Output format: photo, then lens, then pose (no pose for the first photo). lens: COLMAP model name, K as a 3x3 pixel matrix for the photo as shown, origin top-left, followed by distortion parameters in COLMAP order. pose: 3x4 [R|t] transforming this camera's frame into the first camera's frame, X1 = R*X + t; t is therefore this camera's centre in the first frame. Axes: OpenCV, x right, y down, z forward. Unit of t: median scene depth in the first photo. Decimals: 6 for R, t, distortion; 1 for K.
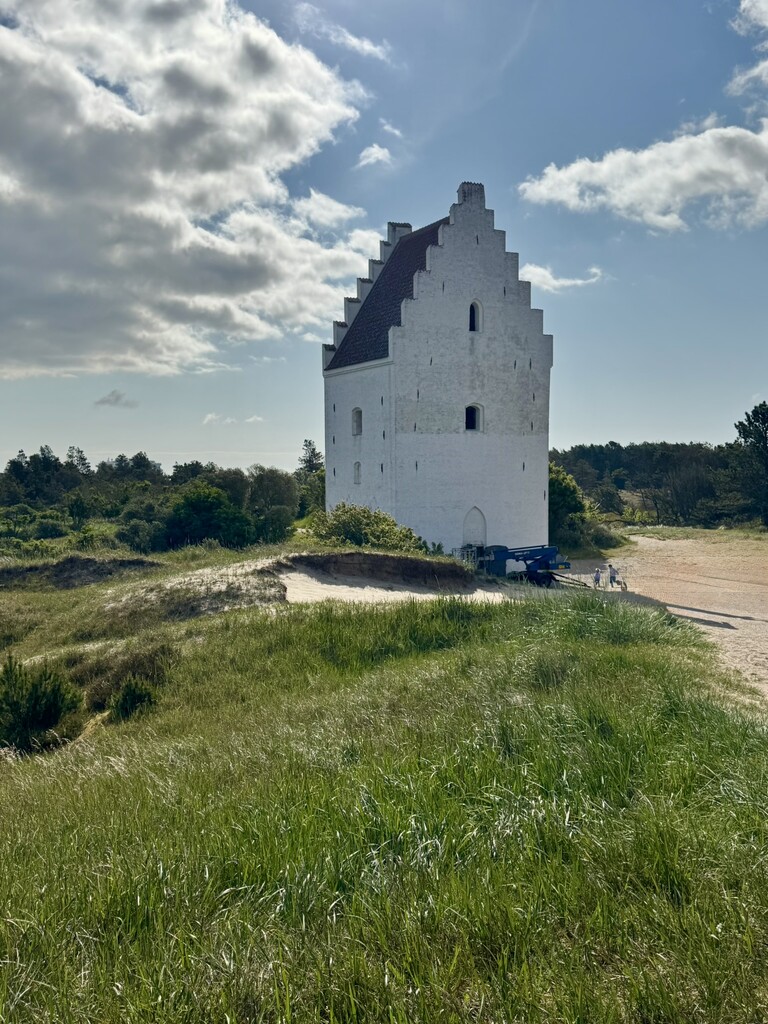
lens RADIAL K [[1080.0, 0, 388.1], [0, 1080.0, 510.5], [0, 0, 1]] dist [0.063566, 0.000000]
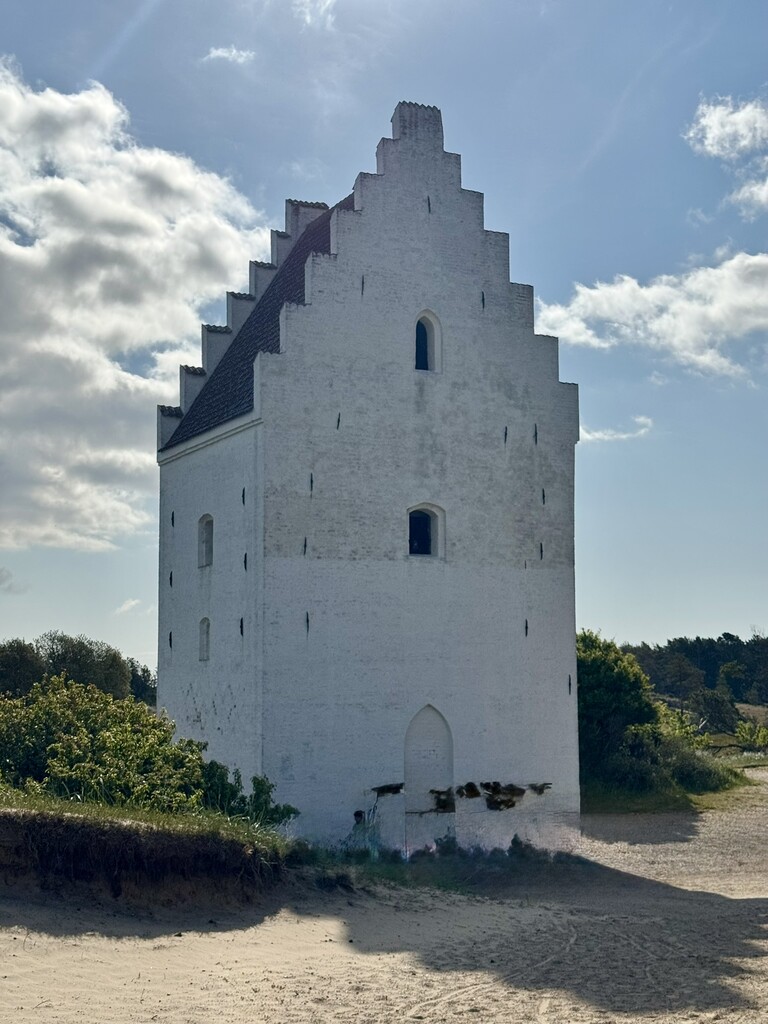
lens RADIAL K [[1423.6, 0, 390.7], [0, 1423.6, 472.8], [0, 0, 1]] dist [0.088369, 0.000000]
pose [[0.999537, -0.002342, -0.030345, 0.082686], [-0.003232, 0.983229, -0.182344, 0.011401], [0.030264, 0.182358, 0.982766, 0.316906]]
